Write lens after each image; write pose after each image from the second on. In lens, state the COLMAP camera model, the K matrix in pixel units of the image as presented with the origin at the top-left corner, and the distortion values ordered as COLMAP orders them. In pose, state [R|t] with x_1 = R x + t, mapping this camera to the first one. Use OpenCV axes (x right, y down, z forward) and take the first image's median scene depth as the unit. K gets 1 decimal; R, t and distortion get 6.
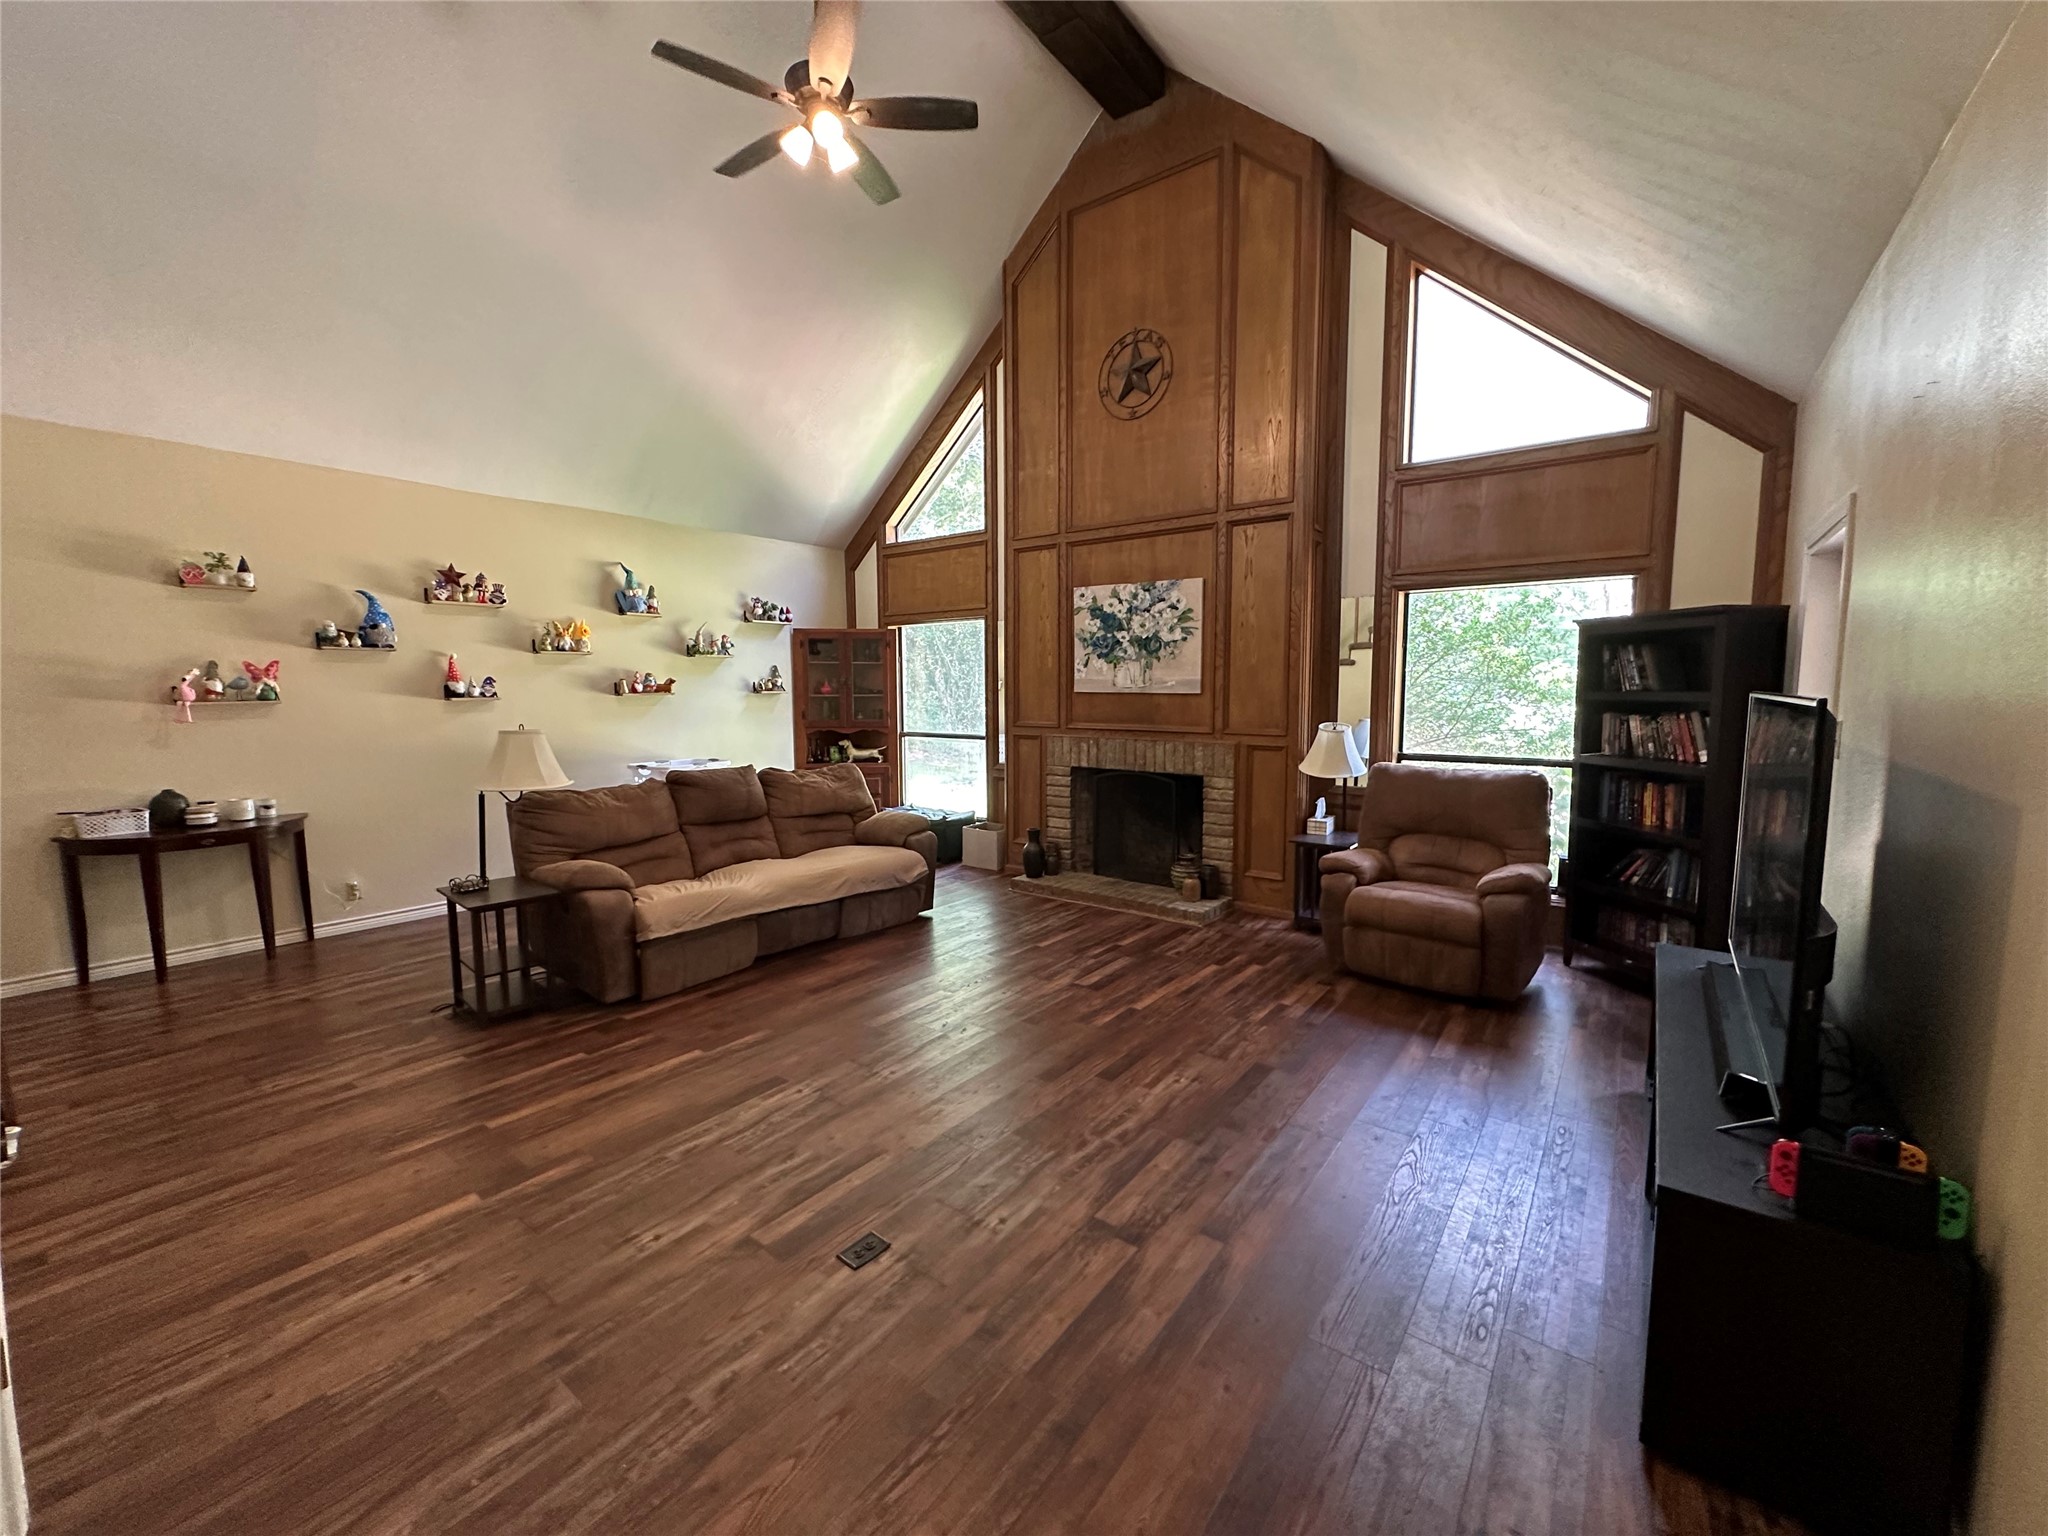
lens RADIAL K [[816.3, 0, 1020.9], [0, 816.3, 769.0], [0, 0, 1]] dist [-0.009507, 0.000238]
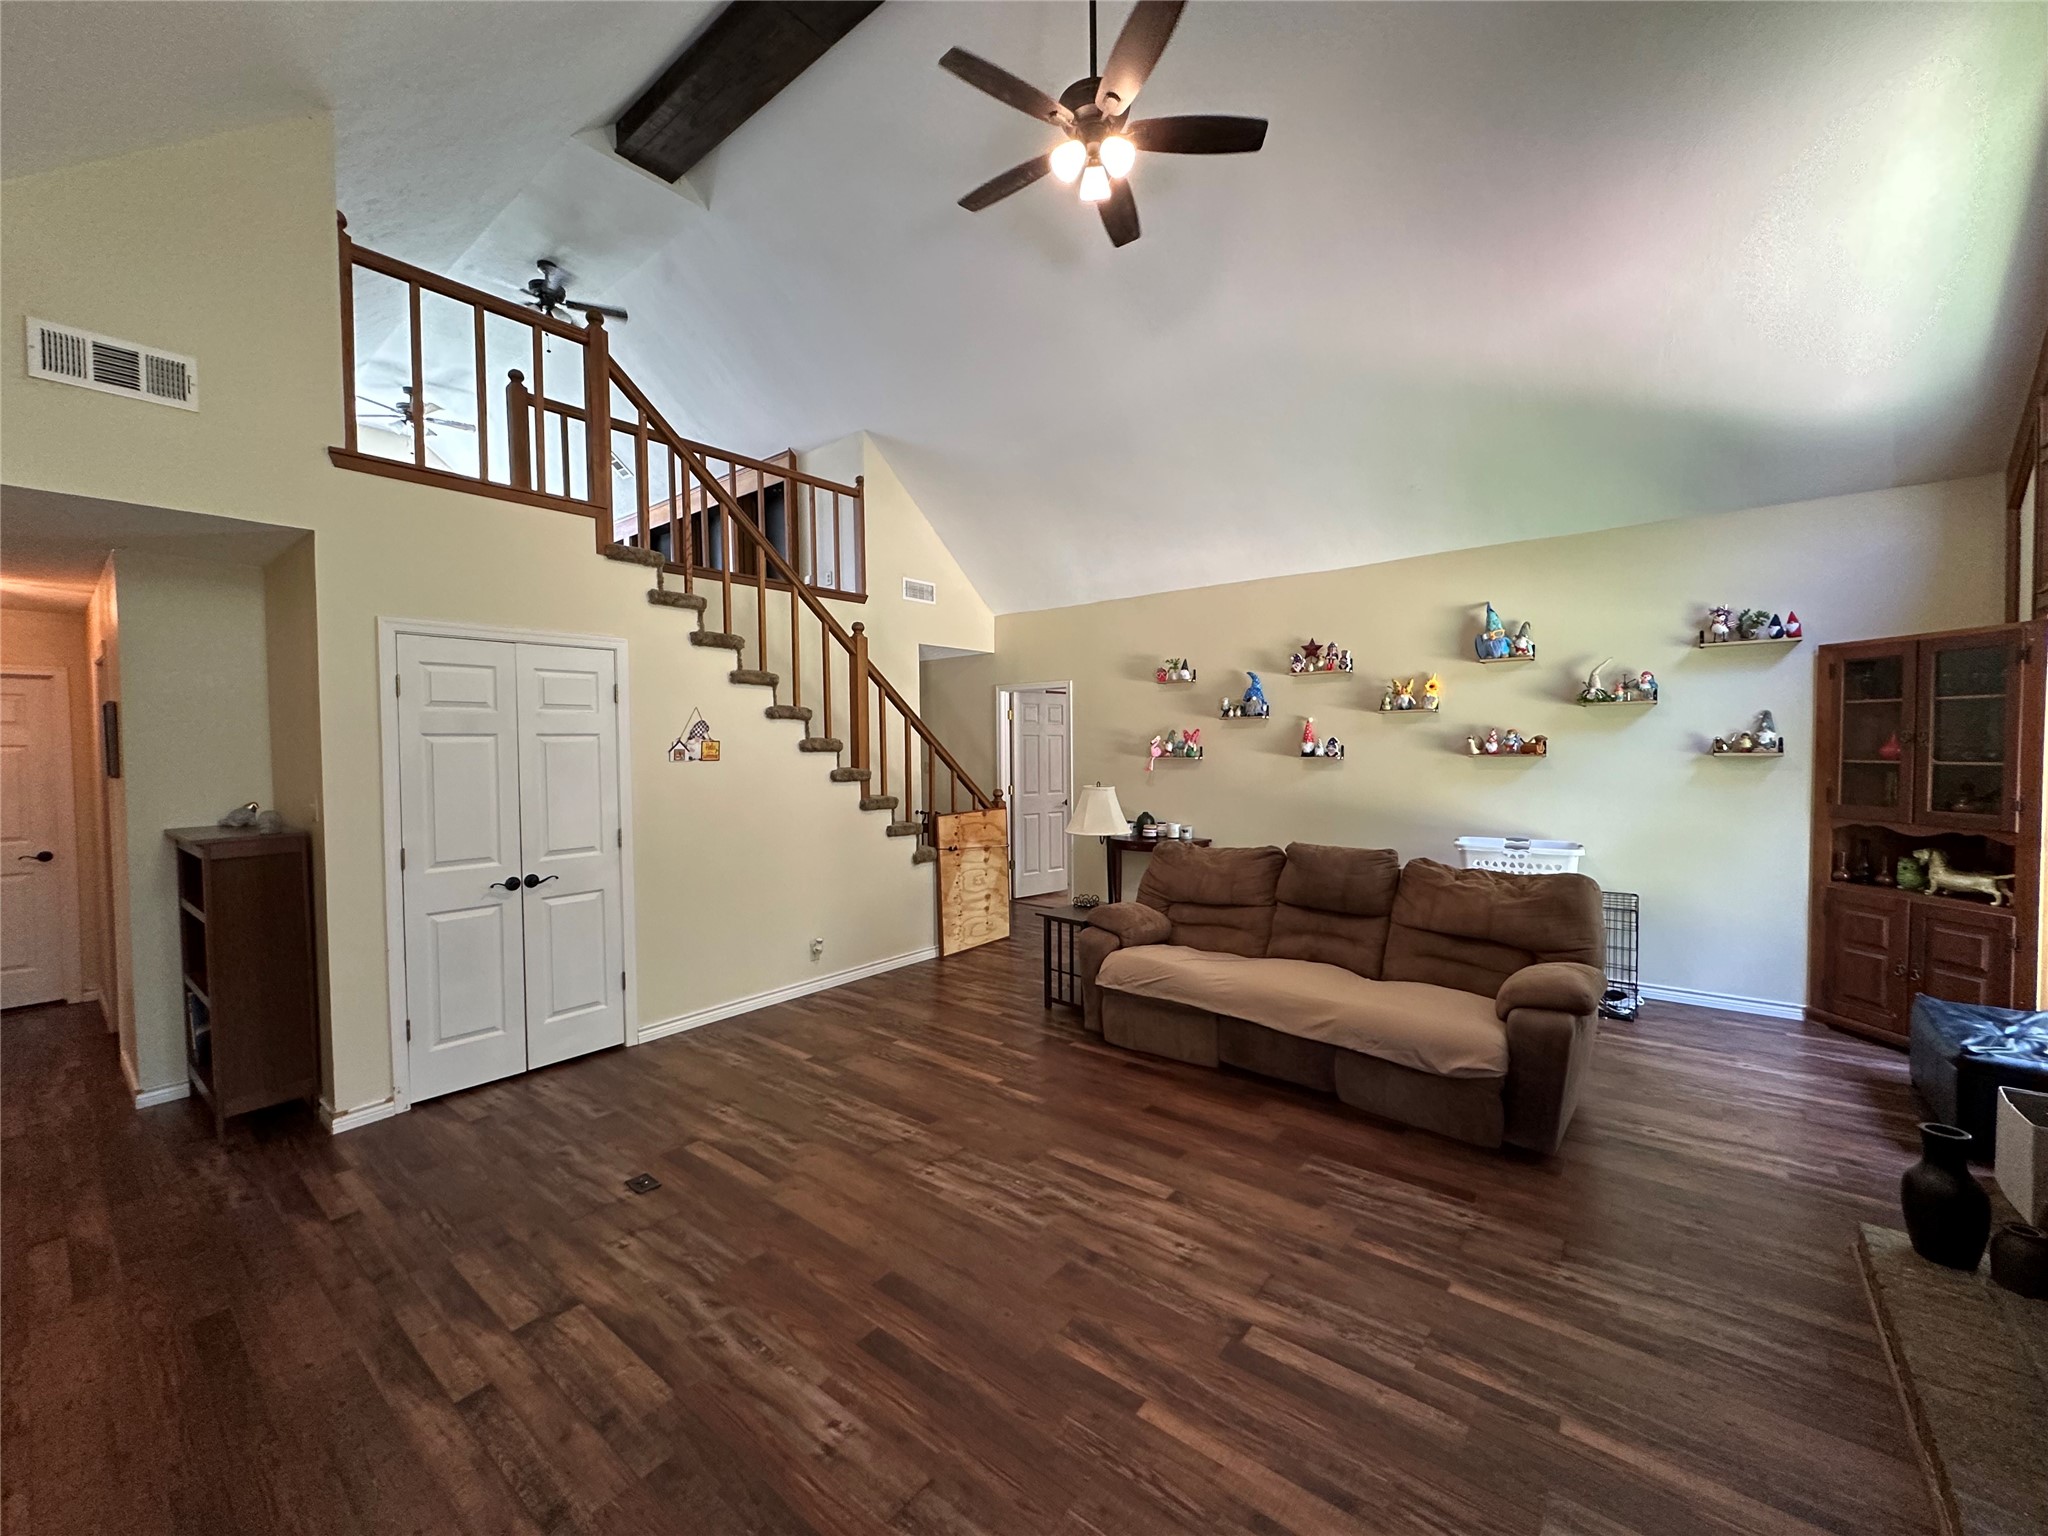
lens RADIAL K [[816.3, 0, 1021.1], [0, 816.3, 767.1], [0, 0, 1]] dist [-0.009507, 0.000238]
pose [[-0.024775, 0.030279, -0.999234, 0.550237], [-0.091798, 0.995249, 0.032434, -0.092474], [0.995469, 0.092531, -0.021878, 0.792757]]
